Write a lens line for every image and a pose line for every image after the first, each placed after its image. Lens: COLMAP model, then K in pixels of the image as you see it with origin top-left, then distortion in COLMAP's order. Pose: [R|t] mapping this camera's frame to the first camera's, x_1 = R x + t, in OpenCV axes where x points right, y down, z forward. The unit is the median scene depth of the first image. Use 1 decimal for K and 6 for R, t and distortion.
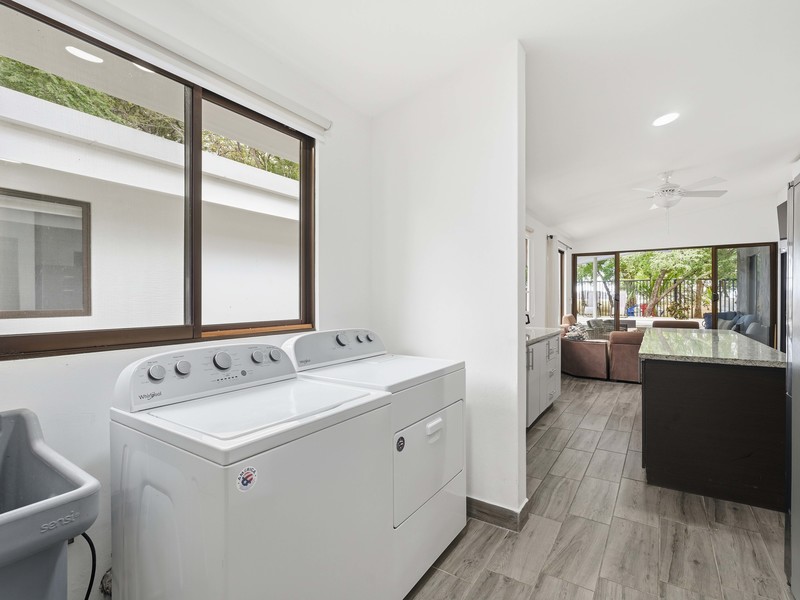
lens RADIAL K [[398.1, 0, 400.0], [0, 398.1, 300.0], [0, 0, 1]] dist [-0.003965, -0.000079]
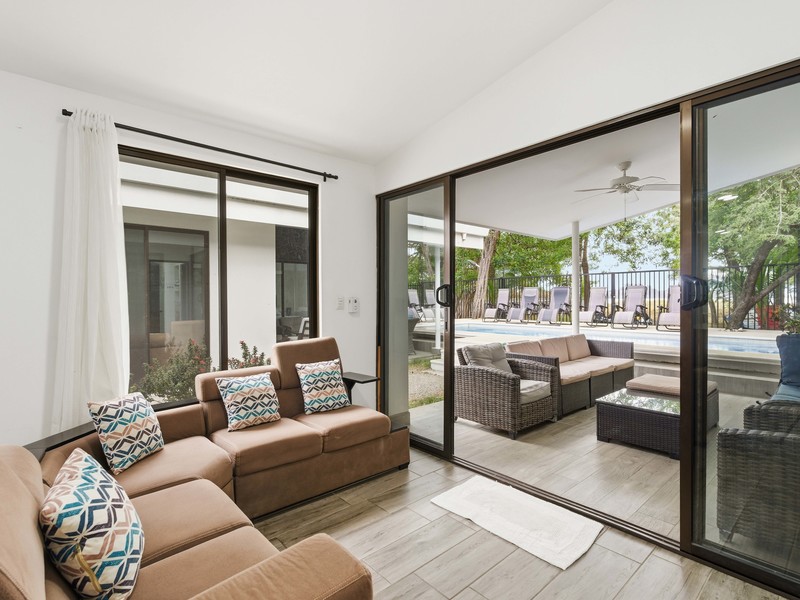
lens RADIAL K [[398.1, 0, 400.0], [0, 398.1, 300.0], [0, 0, 1]] dist [-0.003965, -0.000079]
pose [[0.966392, -0.005060, -0.257022, 0.664352], [0.004735, 0.999987, -0.001884, -0.002969], [0.257028, 0.000604, 0.966404, 0.688398]]
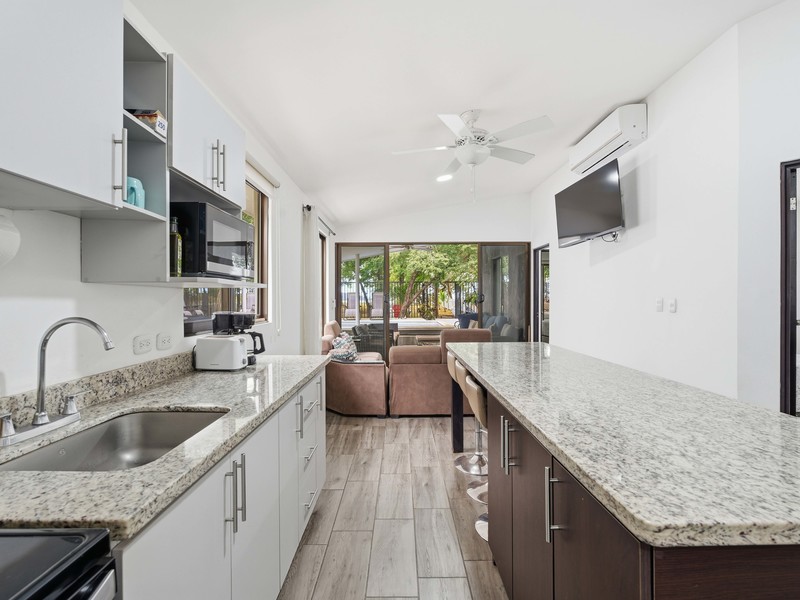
lens RADIAL K [[395.1, 0, 400.0], [0, 395.1, 300.0], [0, 0, 1]] dist [-0.009129, -0.000960]
pose [[0.834326, -0.003500, 0.551260, 0.131111], [0.006886, 0.999968, -0.004072, -0.001127], [-0.551228, 0.007194, 0.834324, 0.336143]]
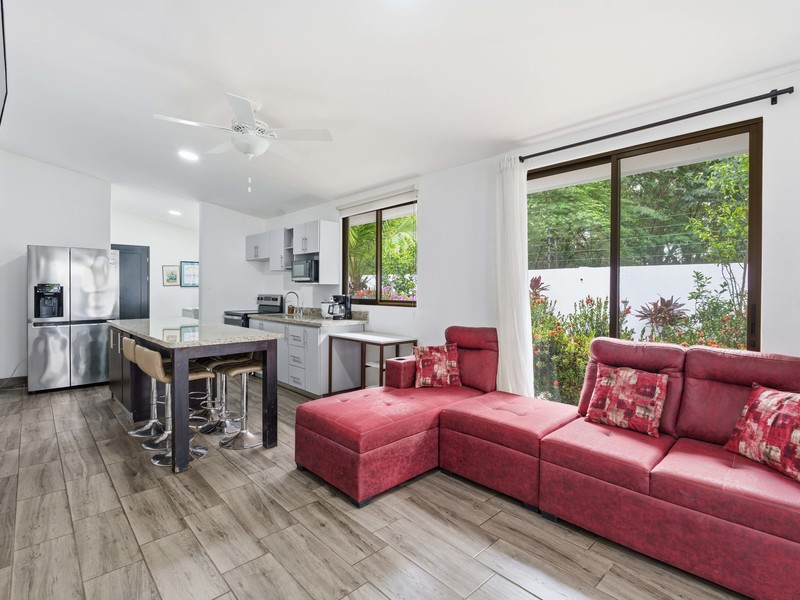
lens RADIAL K [[407.6, 0, 398.1], [0, 407.6, 286.6], [0, 0, 1]] dist [0.000486, 0.000560]
pose [[-0.238614, -0.010141, -0.971061, 0.816401], [-0.012731, 0.999892, -0.007314, -0.002220], [0.971031, 0.010617, -0.238718, 0.913656]]
